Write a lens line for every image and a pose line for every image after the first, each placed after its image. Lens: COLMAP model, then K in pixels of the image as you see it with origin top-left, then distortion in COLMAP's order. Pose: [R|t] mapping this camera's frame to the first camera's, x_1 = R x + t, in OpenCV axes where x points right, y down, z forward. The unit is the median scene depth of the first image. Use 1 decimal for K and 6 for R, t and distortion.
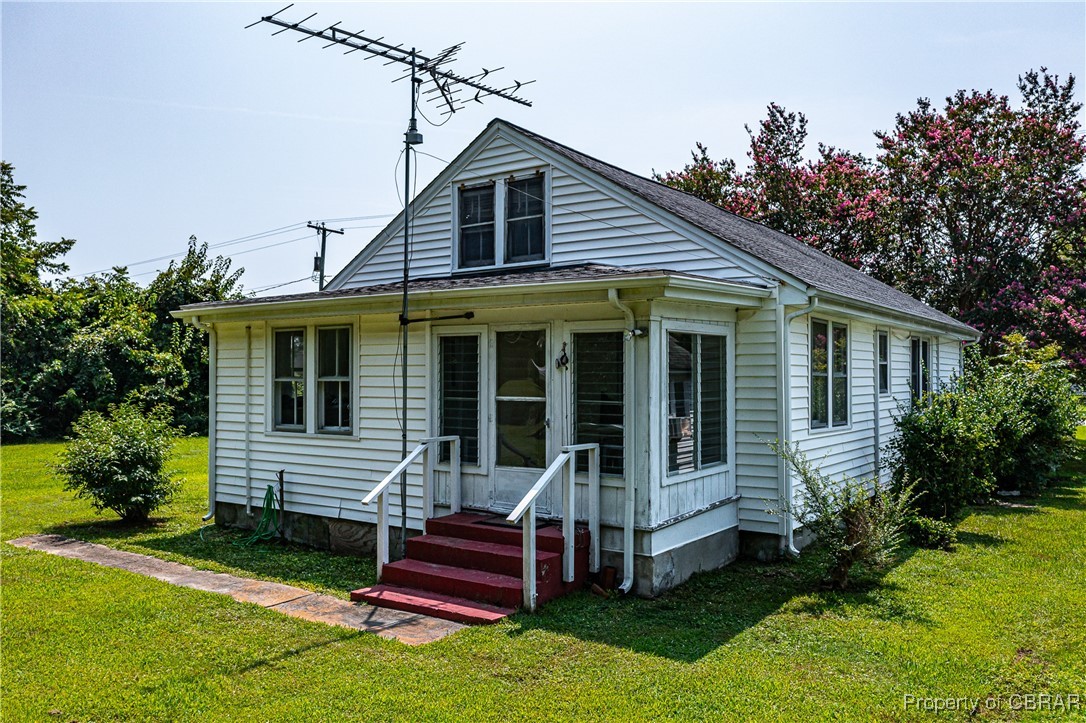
lens RADIAL K [[859.0, 0, 542.4], [0, 859.0, 364.6], [0, 0, 1]] dist [-0.001422, -0.001796]
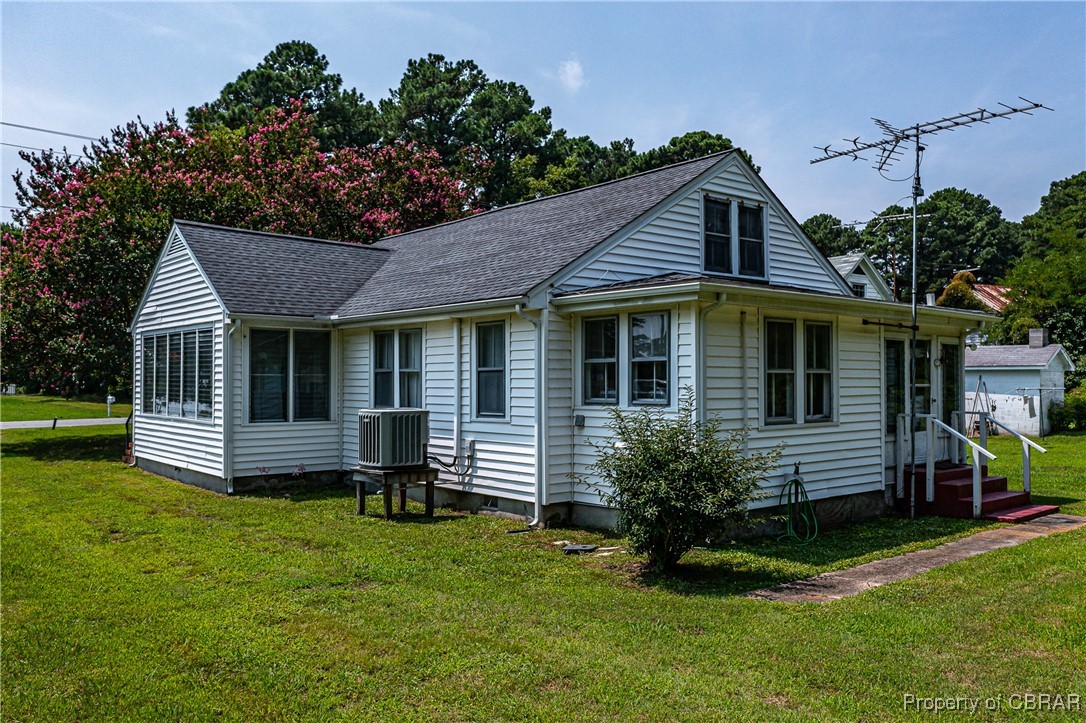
lens RADIAL K [[859.0, 0, 542.7], [0, 859.0, 363.7], [0, 0, 1]] dist [-0.001422, -0.001796]
pose [[0.254379, 0.017379, 0.966948, -1.288940], [-0.014470, 0.999795, -0.014162, 0.026081], [-0.966996, -0.010389, 0.254578, 0.993141]]
